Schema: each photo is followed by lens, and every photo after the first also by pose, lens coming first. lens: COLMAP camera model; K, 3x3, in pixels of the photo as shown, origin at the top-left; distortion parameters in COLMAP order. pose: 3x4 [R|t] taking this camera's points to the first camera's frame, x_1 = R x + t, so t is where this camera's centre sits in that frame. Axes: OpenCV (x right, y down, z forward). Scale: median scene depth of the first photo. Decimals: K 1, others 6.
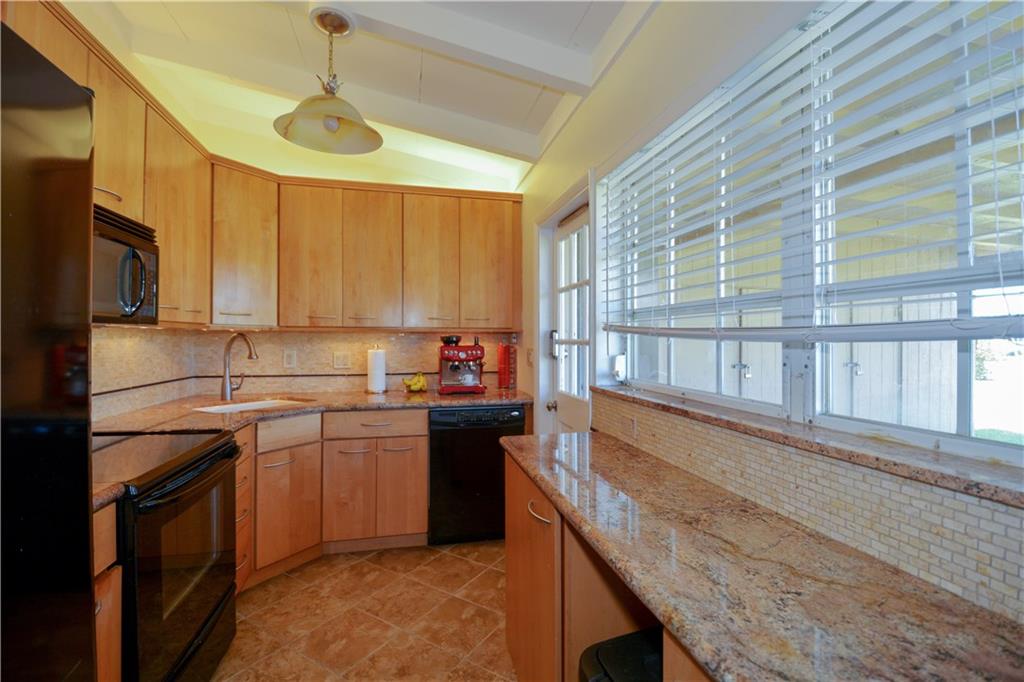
lens RADIAL K [[459.9, 0, 515.4], [0, 459.9, 337.9], [0, 0, 1]] dist [0.002564, -0.004221]
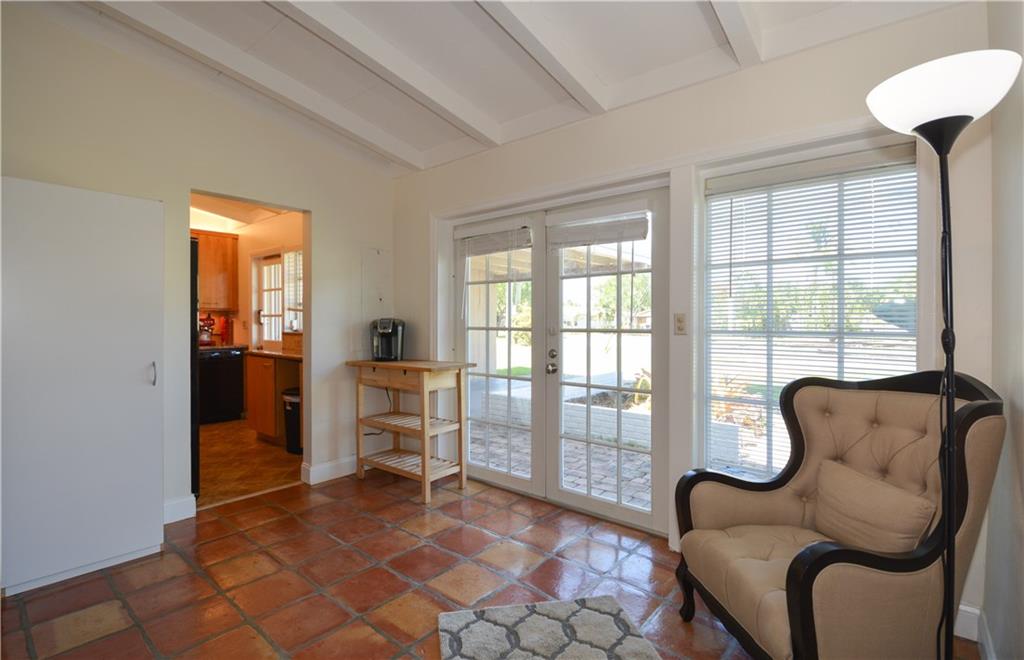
lens RADIAL K [[470.7, 0, 517.2], [0, 470.7, 318.9], [0, 0, 1]] dist [-0.027371, -0.001407]
pose [[0.794227, -0.001763, 0.607619, -0.267980], [0.001387, 0.999998, 0.001089, 0.021452], [-0.607620, -0.000022, 0.794228, -1.316432]]
